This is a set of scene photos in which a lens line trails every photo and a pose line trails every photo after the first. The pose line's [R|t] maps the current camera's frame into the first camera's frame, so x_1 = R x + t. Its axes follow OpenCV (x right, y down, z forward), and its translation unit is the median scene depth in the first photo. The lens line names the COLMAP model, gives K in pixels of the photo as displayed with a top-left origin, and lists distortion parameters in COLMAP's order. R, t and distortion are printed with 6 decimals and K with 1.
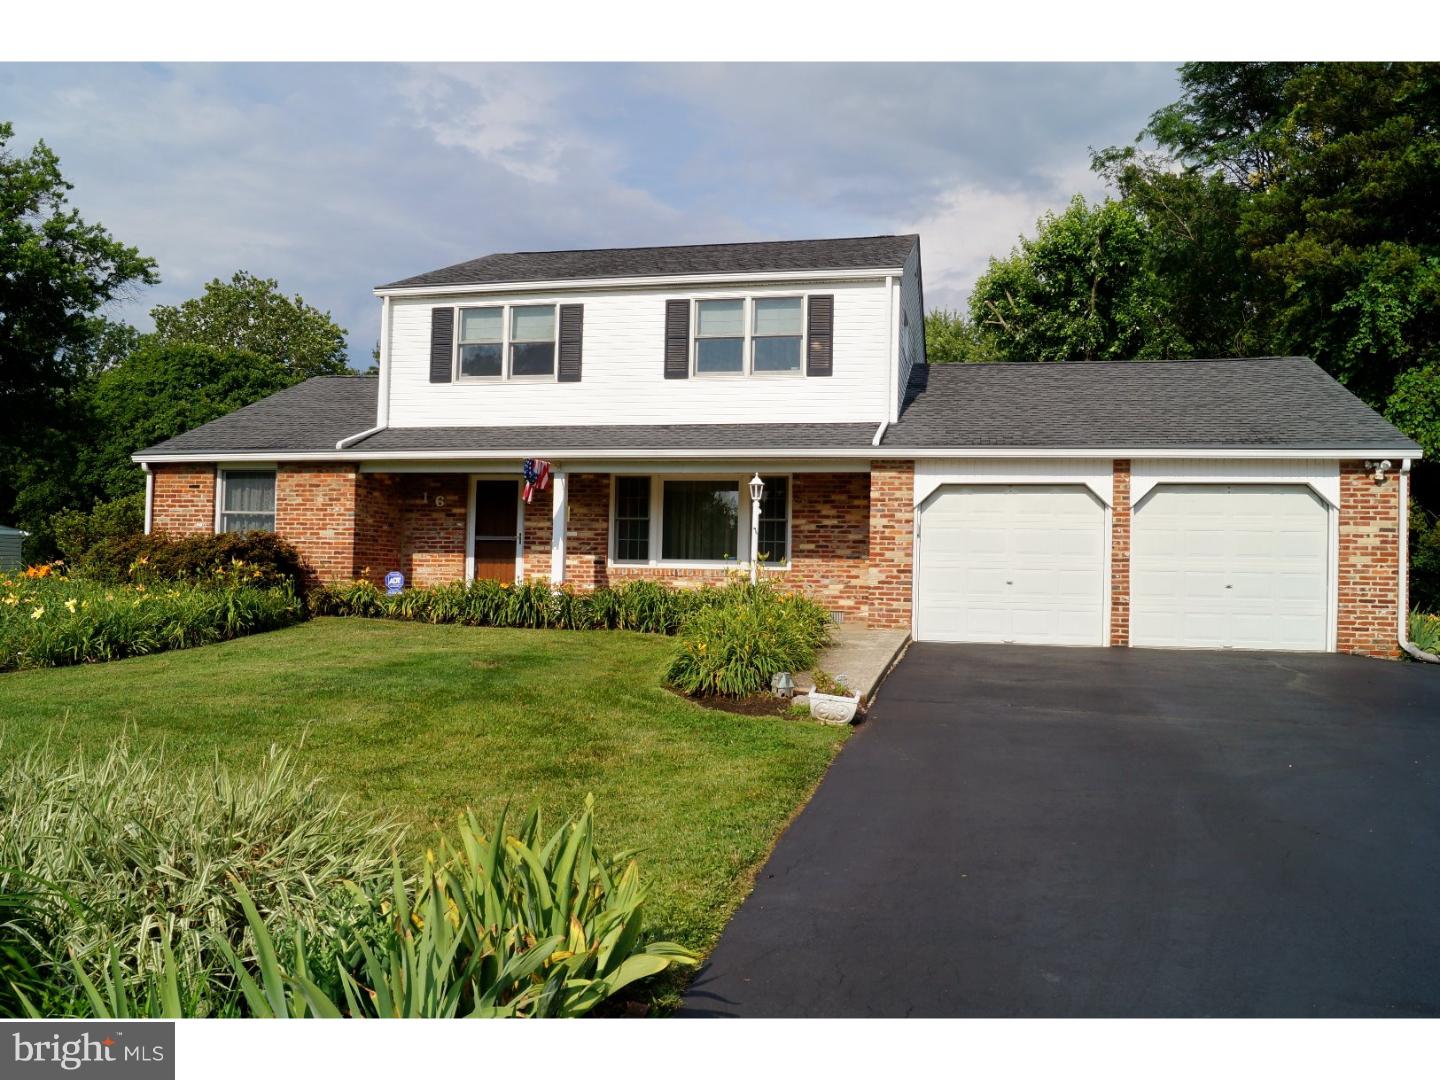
lens RADIAL K [[1044.2, 0, 720.0], [0, 1044.2, 524.3], [0, 0, 1]] dist [-0.057298, 0.002064]
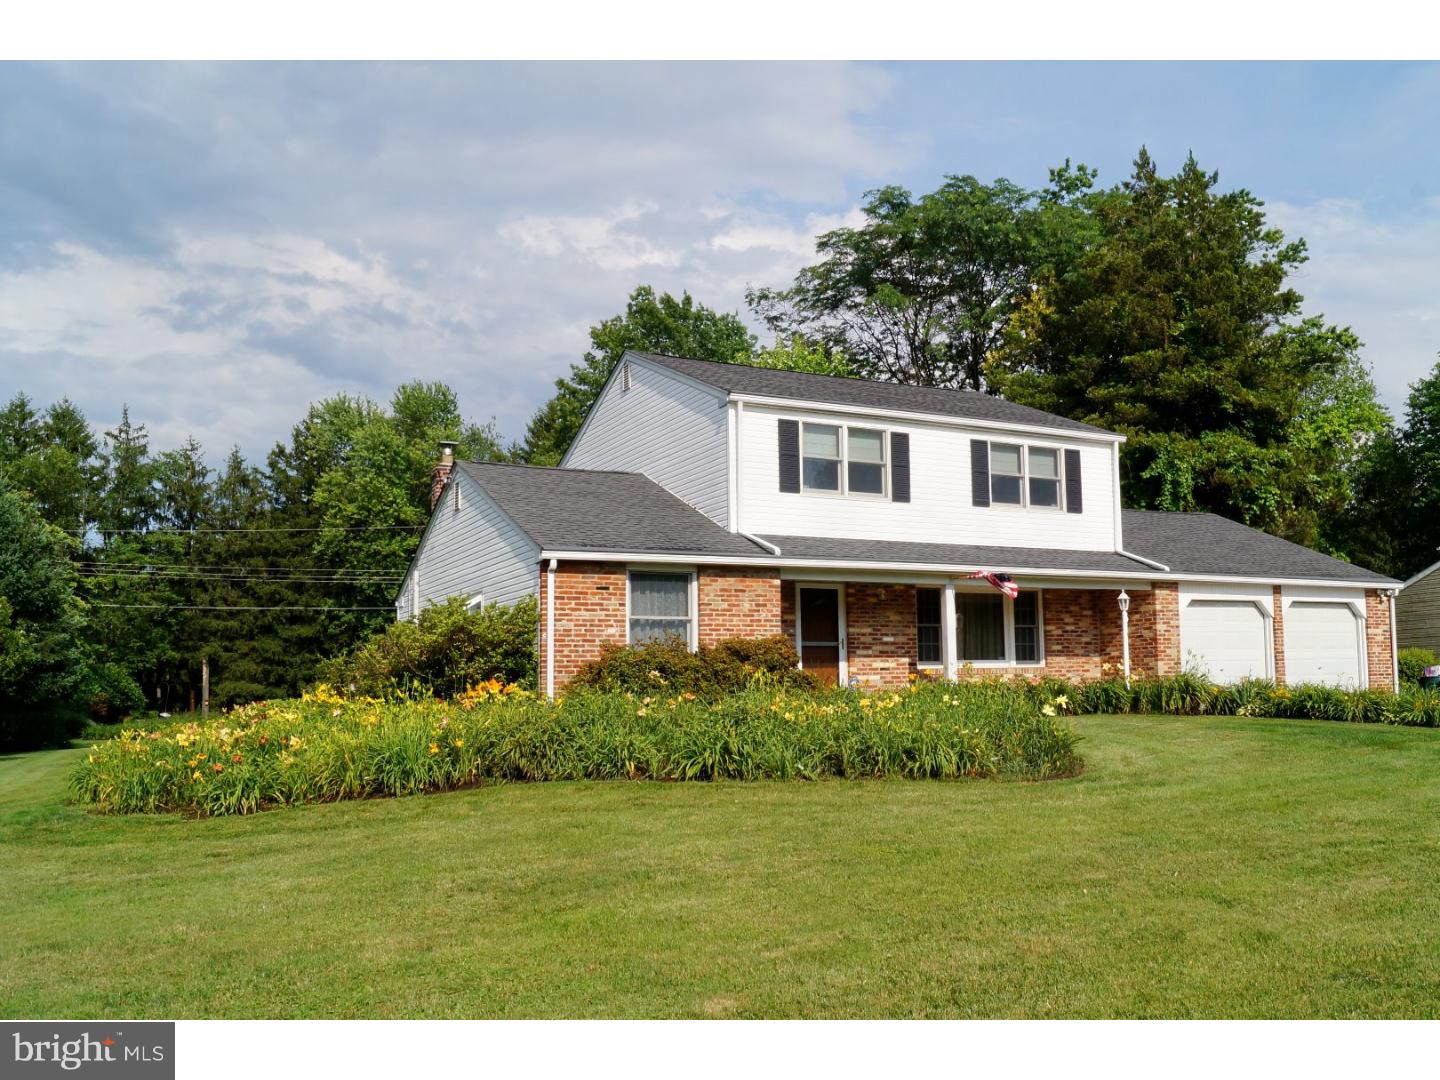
lens RADIAL K [[1118.3, 0, 710.1], [0, 1118.3, 538.3], [0, 0, 1]] dist [-0.080115, 0.009313]
pose [[0.810288, 0.047700, 0.584087, -1.010228], [-0.000488, 0.996736, -0.080723, -0.001641], [-0.586032, 0.065124, 0.807667, 0.160661]]
